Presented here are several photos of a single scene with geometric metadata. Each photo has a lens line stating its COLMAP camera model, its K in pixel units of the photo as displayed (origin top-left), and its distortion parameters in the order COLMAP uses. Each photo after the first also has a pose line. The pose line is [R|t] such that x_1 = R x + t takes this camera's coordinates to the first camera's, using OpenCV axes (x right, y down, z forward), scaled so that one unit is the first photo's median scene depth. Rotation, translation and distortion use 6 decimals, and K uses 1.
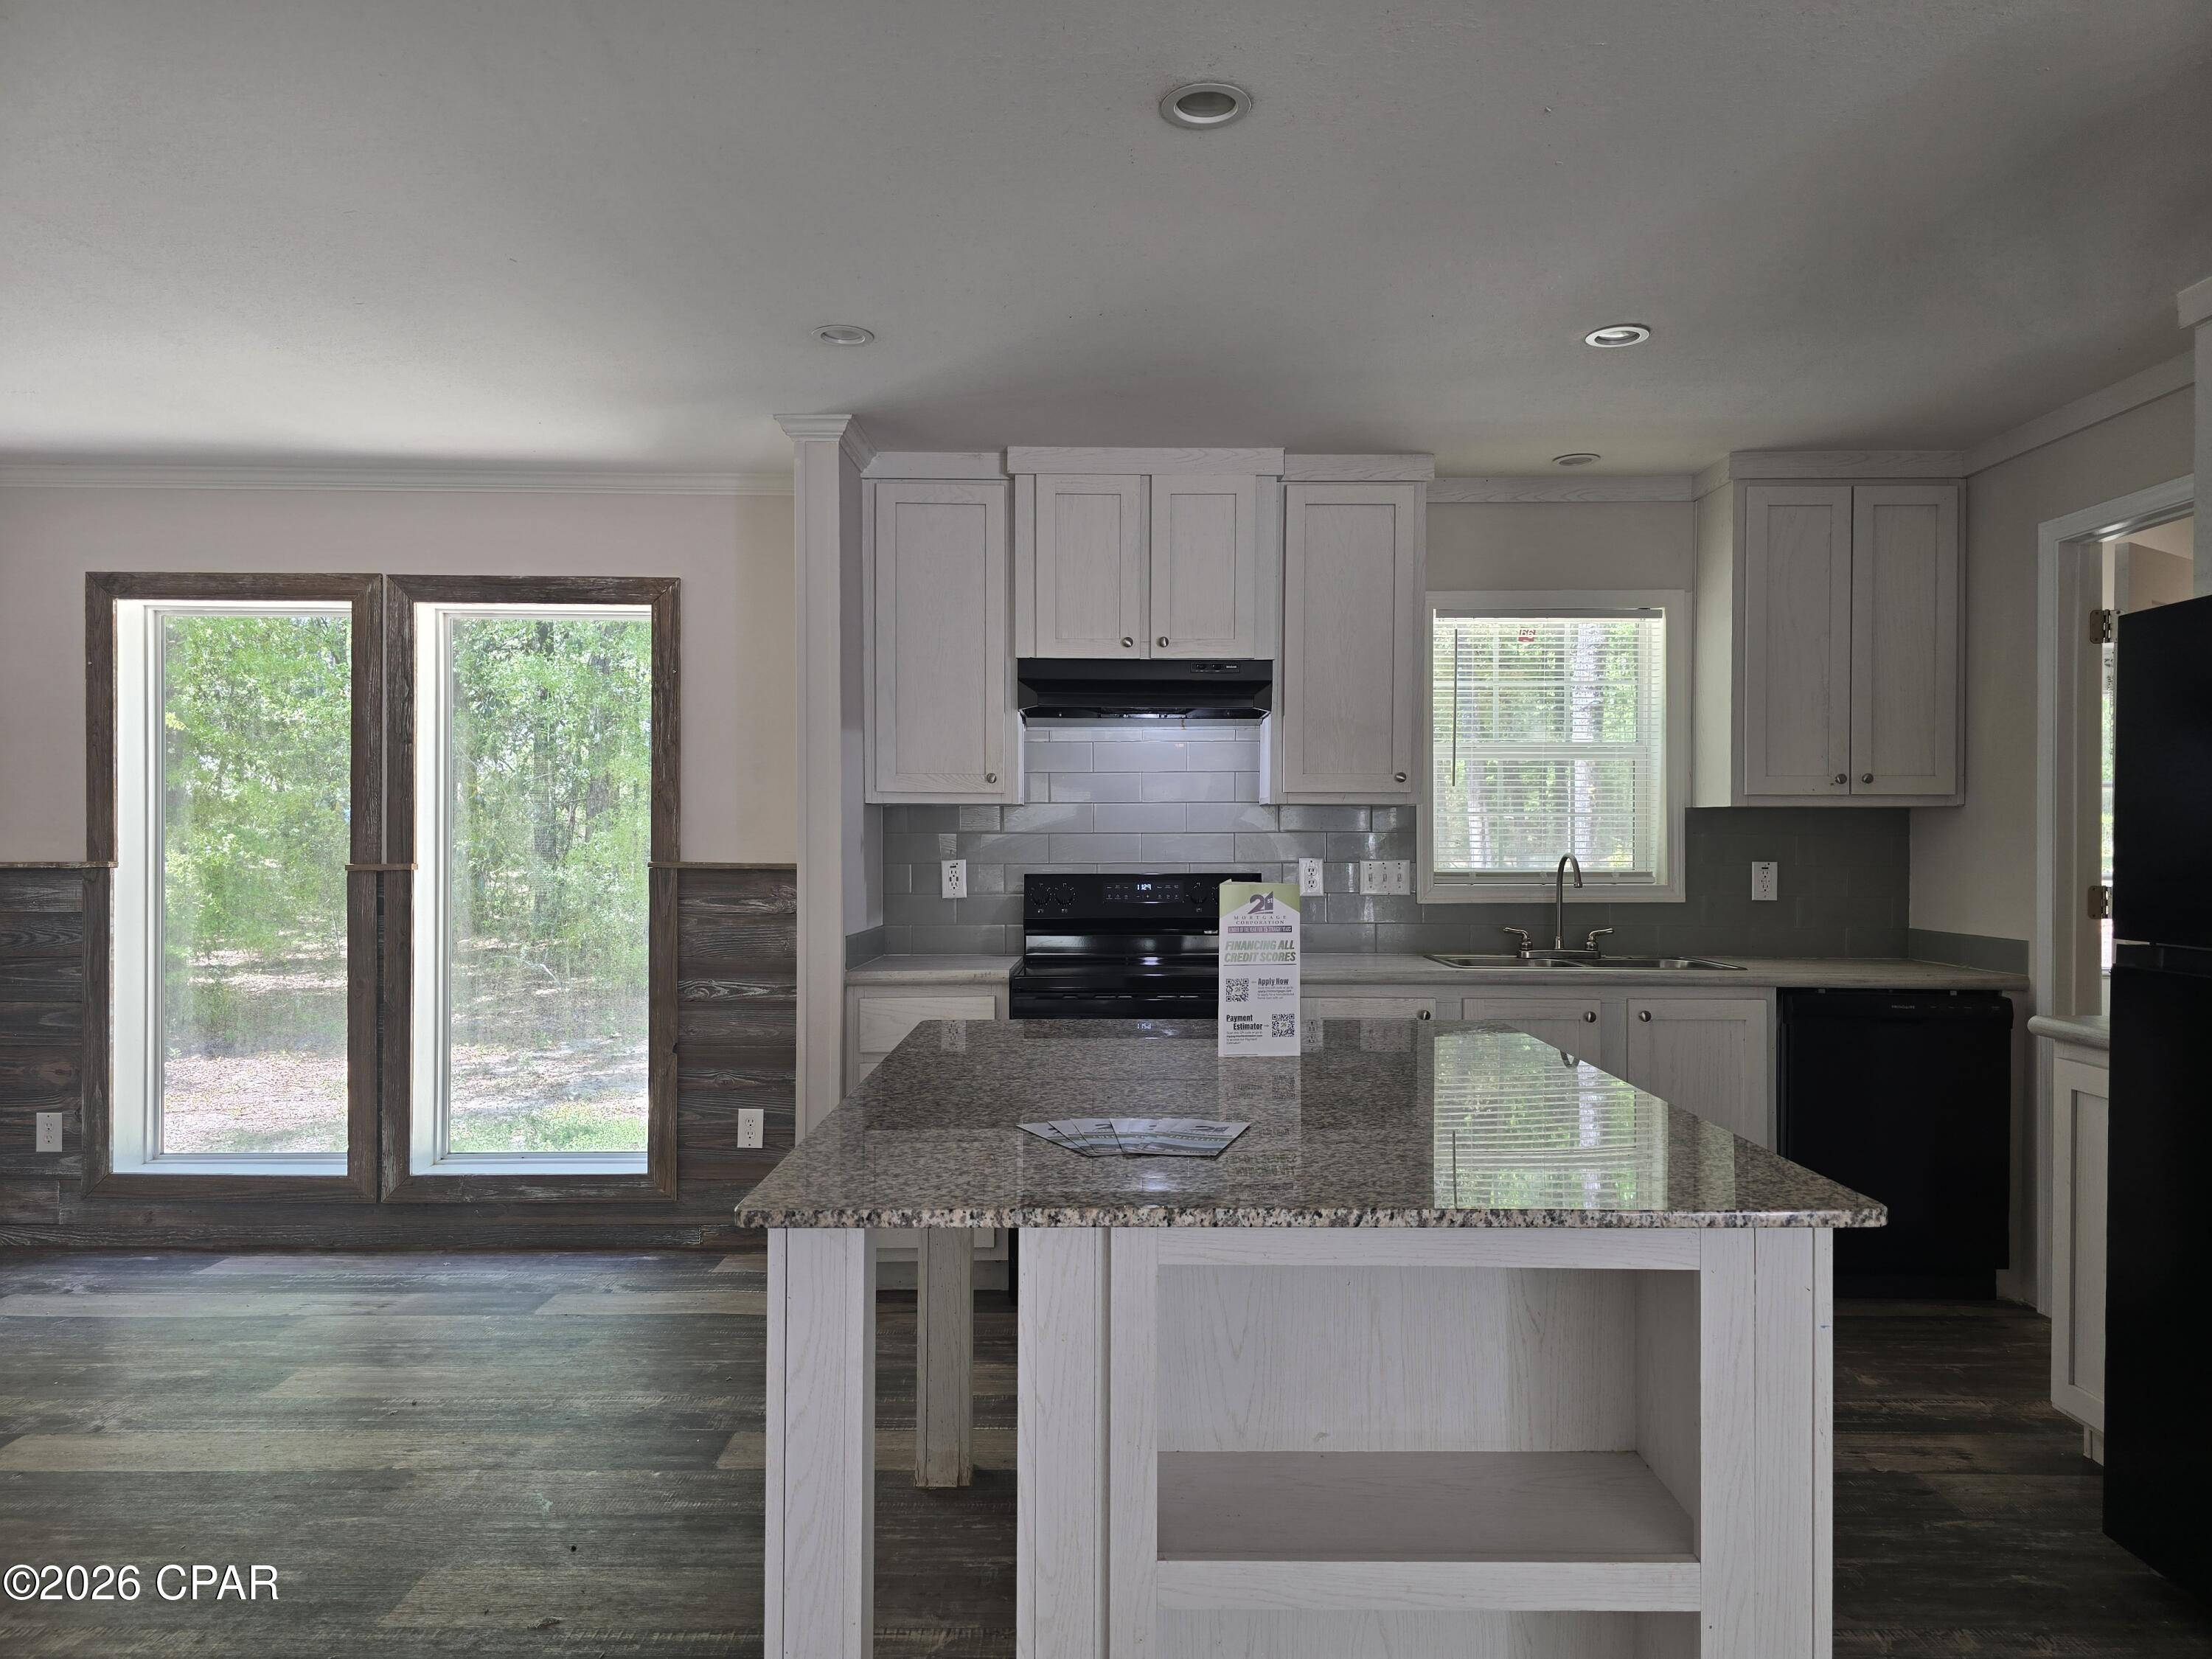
lens RADIAL K [[1479.1, 0, 1101.9], [0, 1479.1, 843.7], [0, 0, 1]] dist [0.080274, -0.076878]
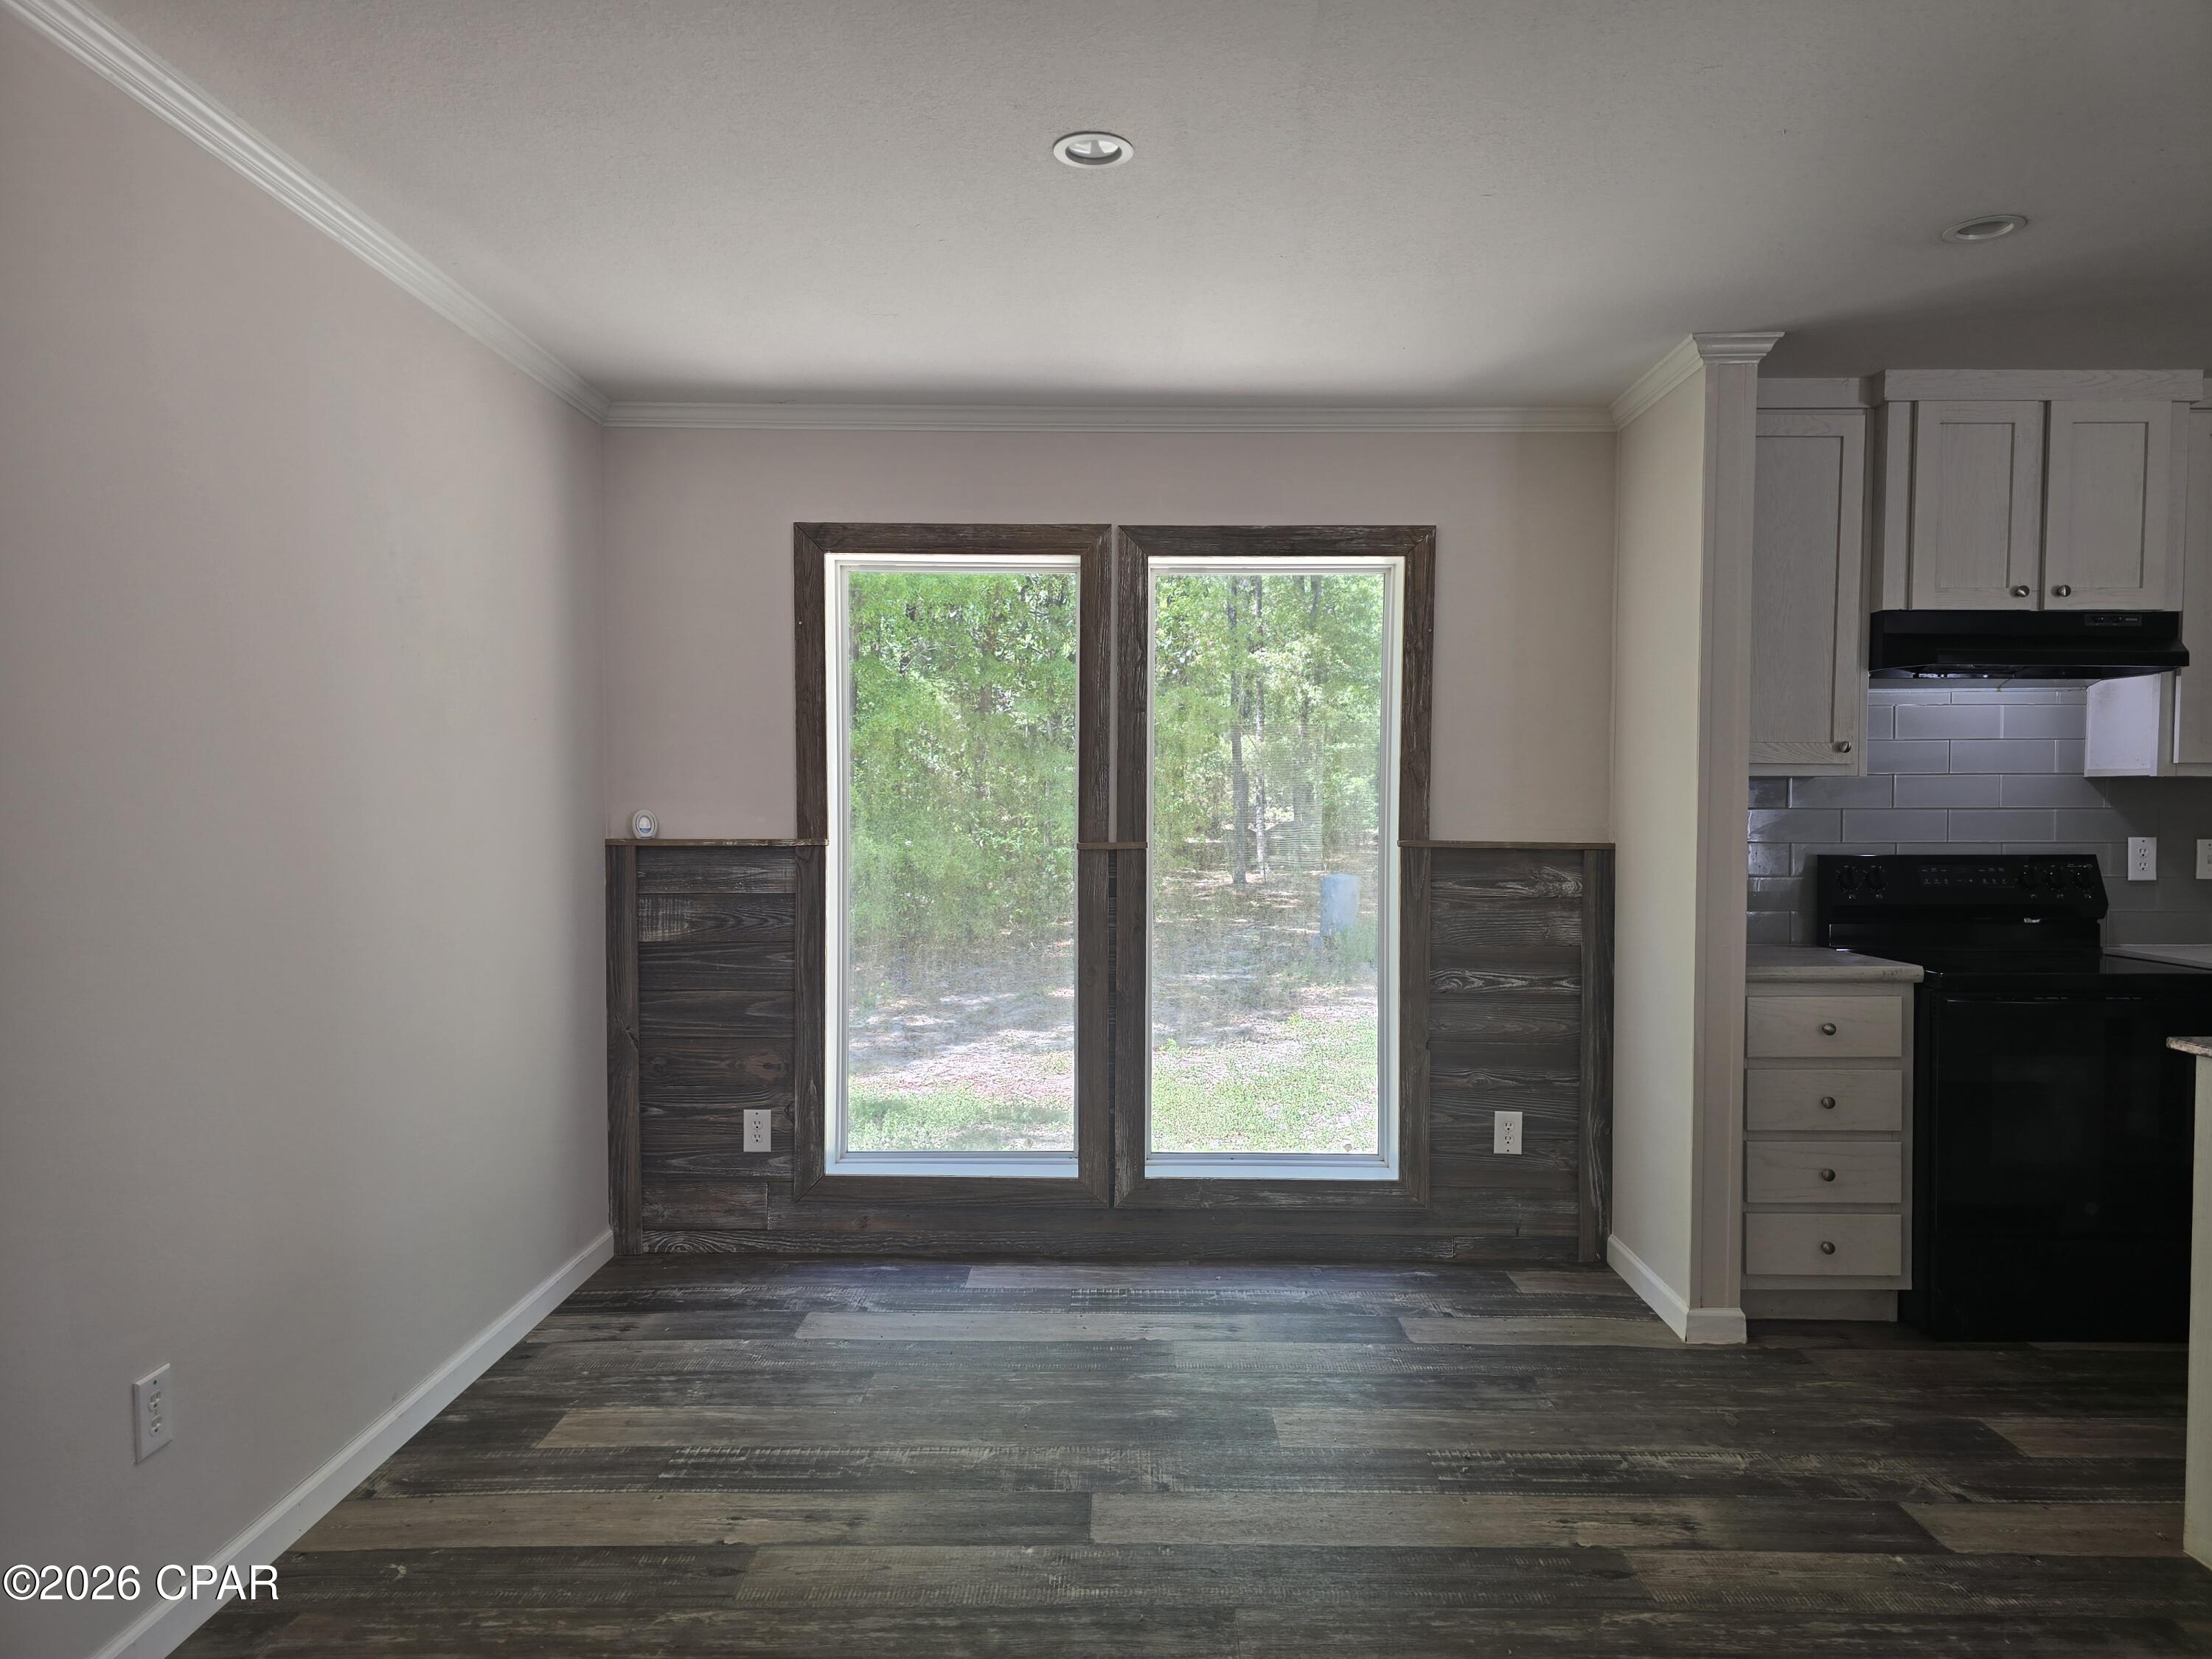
lens RADIAL K [[1475.6, 0, 1136.7], [0, 1475.6, 854.7], [0, 0, 1]] dist [0.083008, -0.079024]
pose [[0.999988, 0.001662, -0.004575, -0.462468], [-0.001528, 0.999573, 0.029173, -0.005170], [0.004621, -0.029165, 0.999564, 0.094627]]
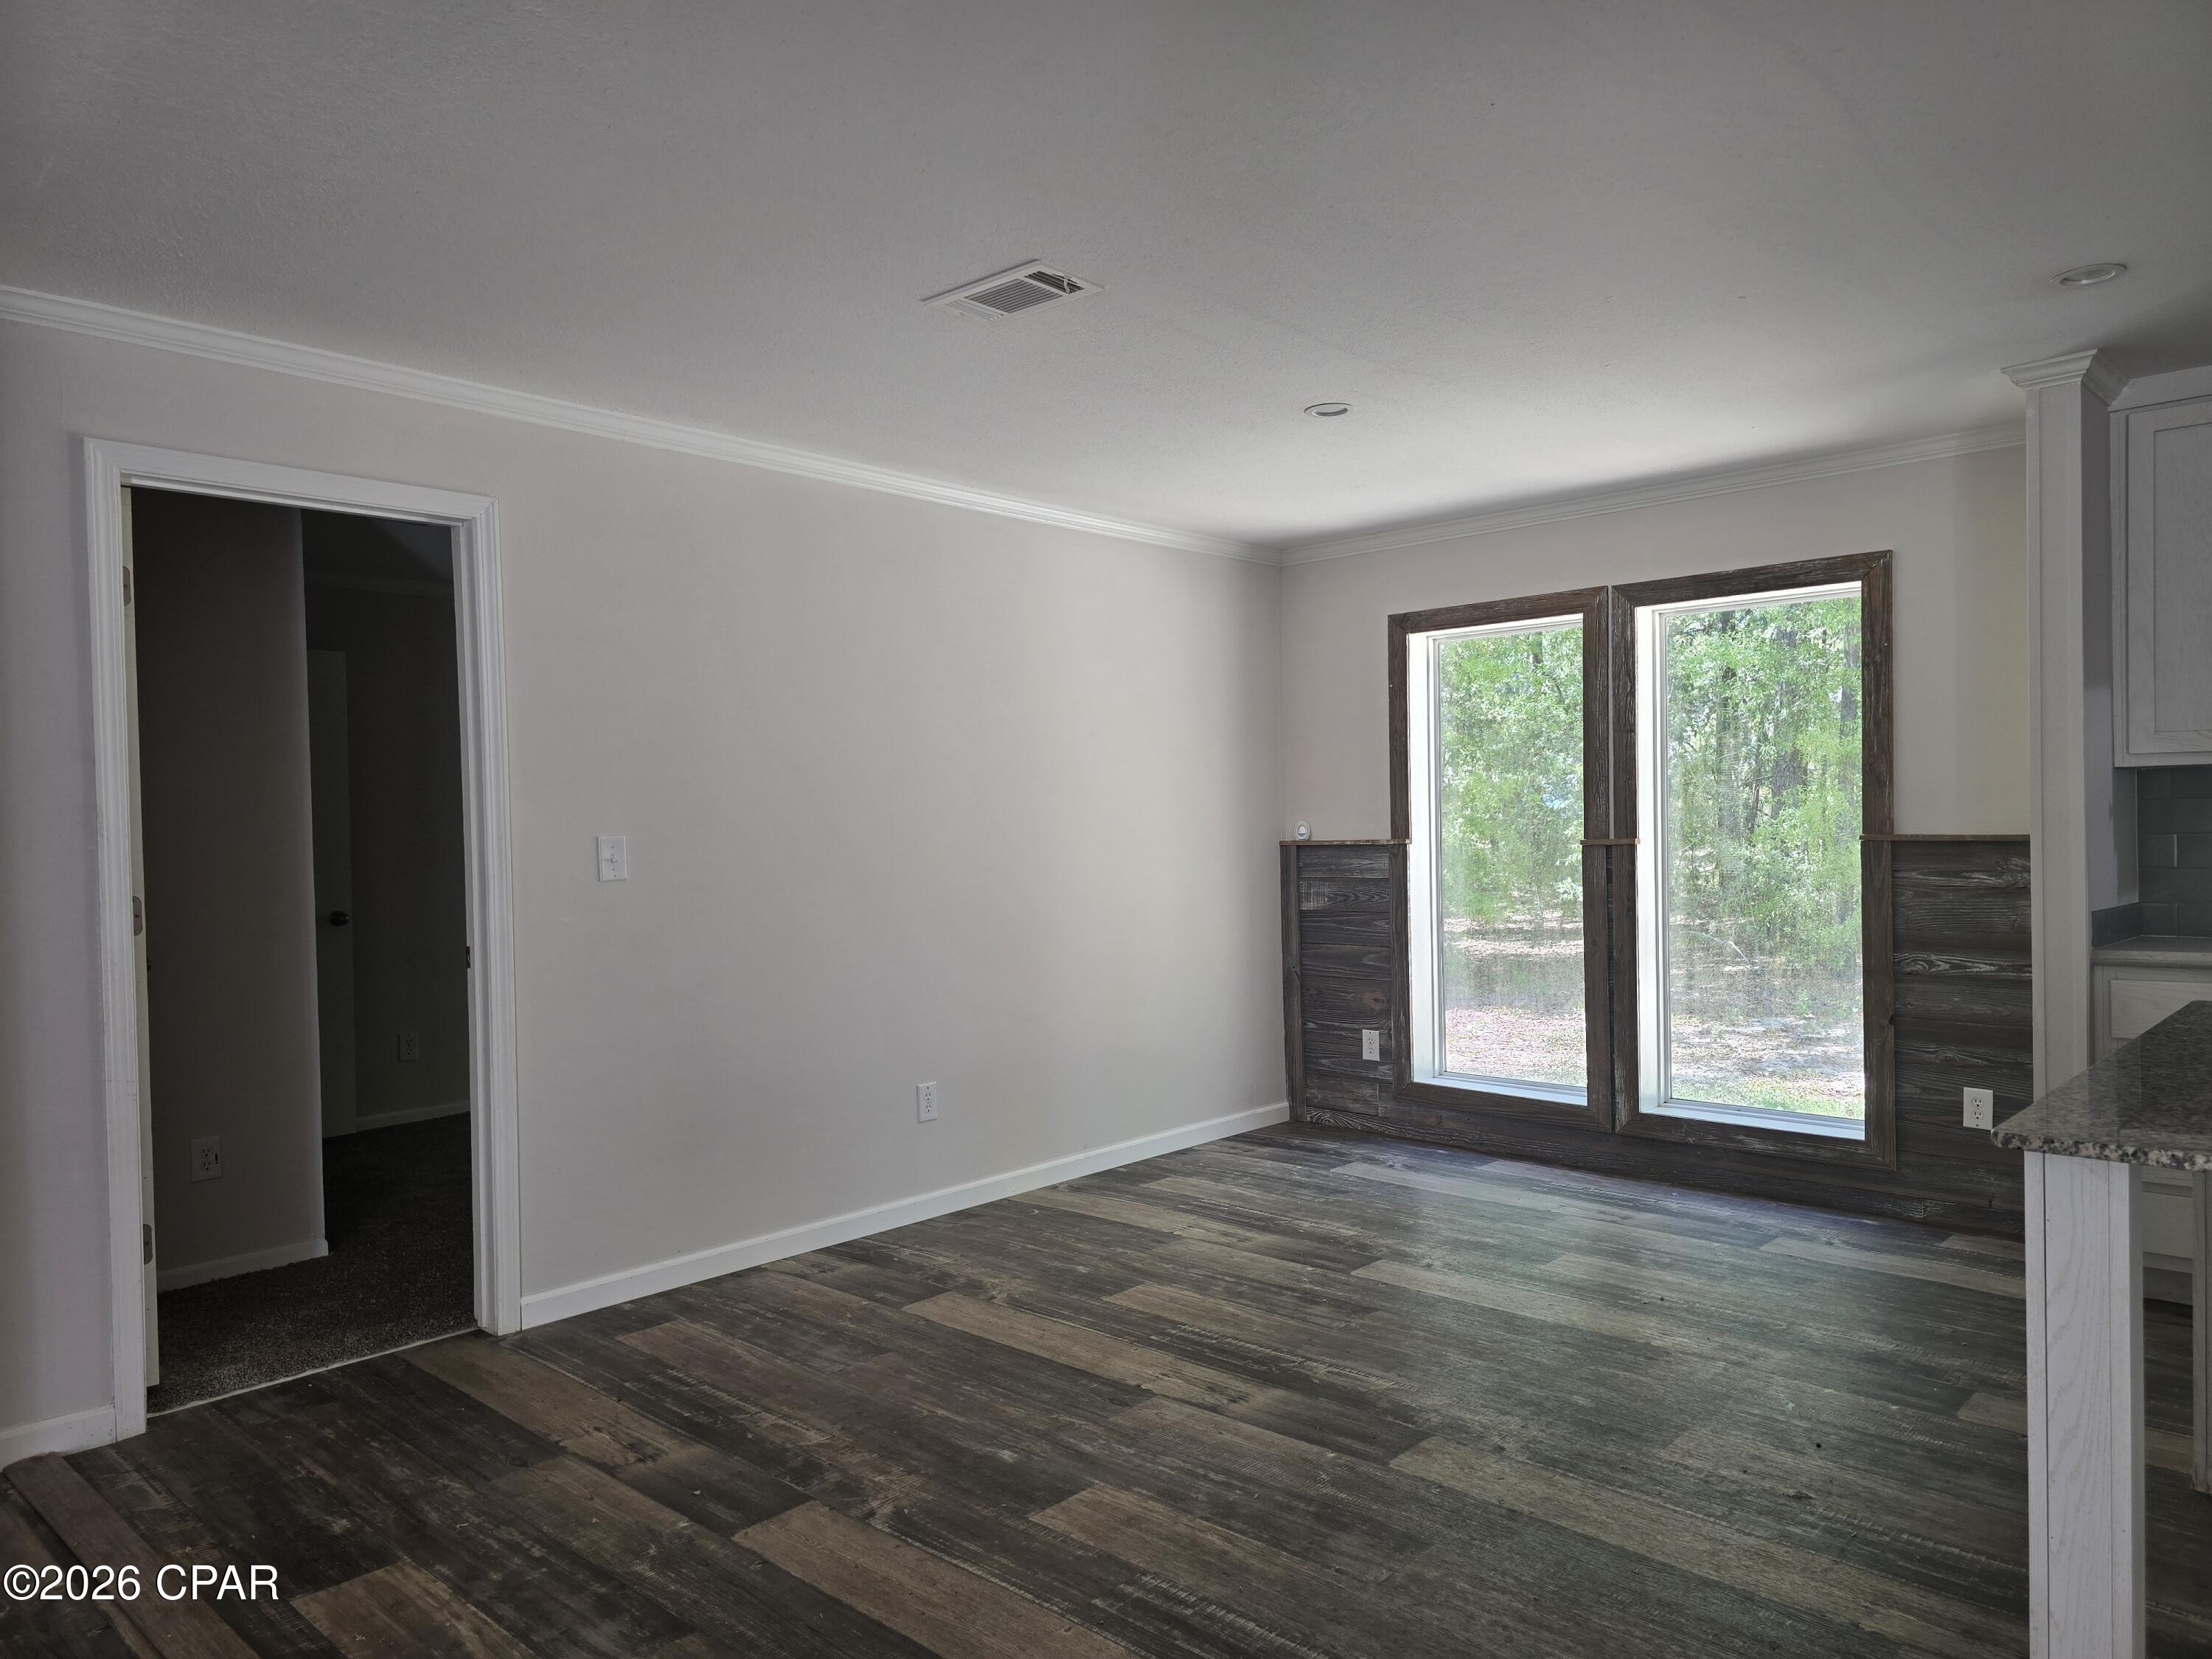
lens RADIAL K [[1473.2, 0, 1100.9], [0, 1473.2, 841.7], [0, 0, 1]] dist [0.032432, -0.027542]
pose [[0.728191, -0.007736, -0.685330, 0.011978], [0.016838, 0.999836, 0.006606, 0.001683], [0.685167, -0.016350, 0.728202, -0.091802]]
